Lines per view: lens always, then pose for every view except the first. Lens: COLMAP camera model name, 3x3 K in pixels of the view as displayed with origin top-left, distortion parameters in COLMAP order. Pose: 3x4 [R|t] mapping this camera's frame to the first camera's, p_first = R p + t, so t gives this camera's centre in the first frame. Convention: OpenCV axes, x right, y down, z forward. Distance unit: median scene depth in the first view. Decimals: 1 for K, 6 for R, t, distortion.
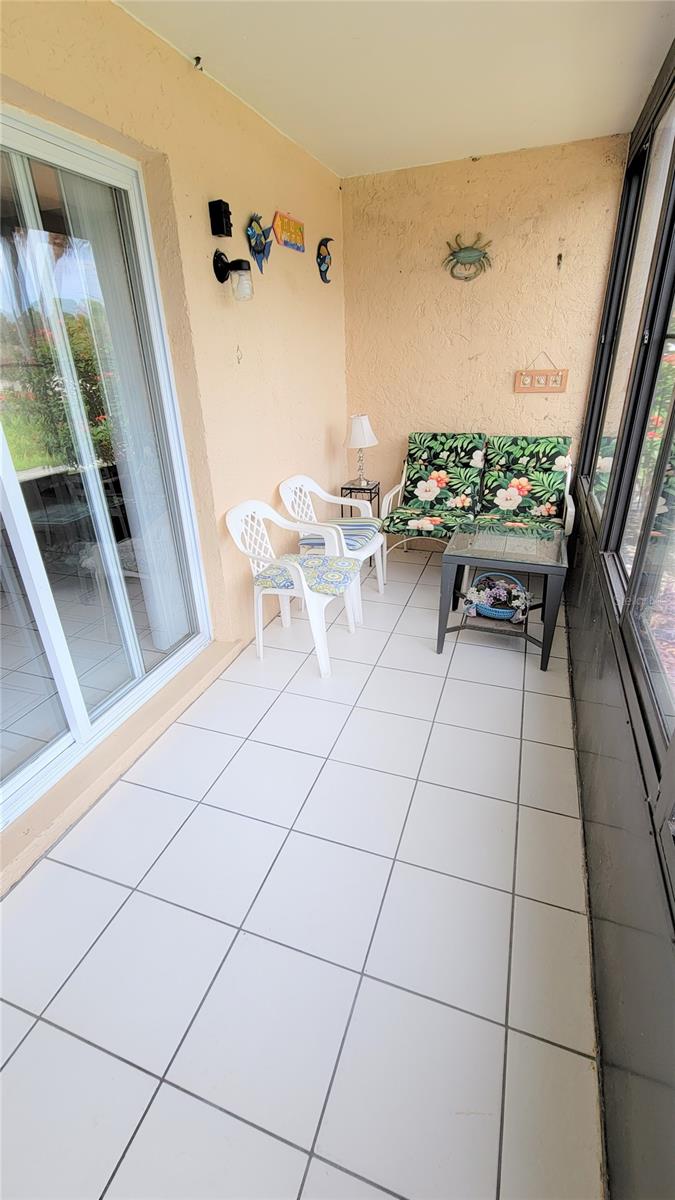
lens RADIAL K [[526.2, 0, 337.0], [0, 526.2, 602.4], [0, 0, 1]] dist [-0.000928, -0.000572]
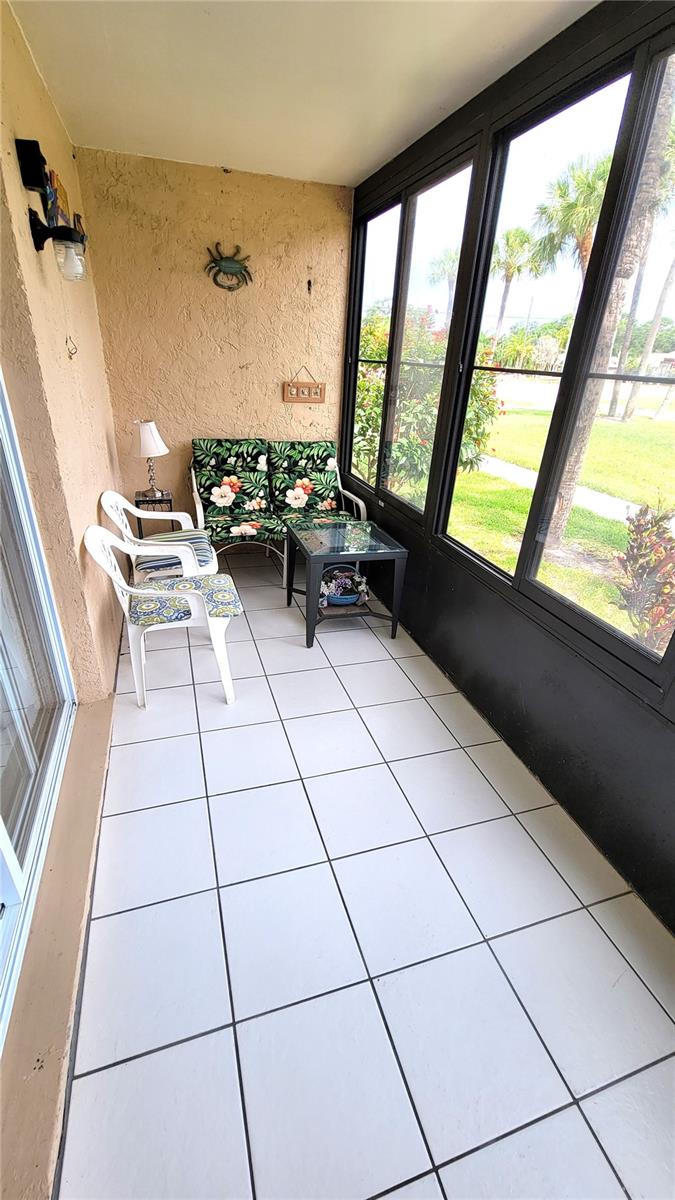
lens RADIAL K [[490.4, 0, 337.5], [0, 490.4, 600.0], [0, 0, 1]] dist [0.001657, -0.000043]
pose [[0.790687, -0.202664, 0.577704, -0.254735], [0.192092, 0.978093, 0.080213, -0.053594], [-0.581305, 0.047549, 0.812295, 0.121084]]
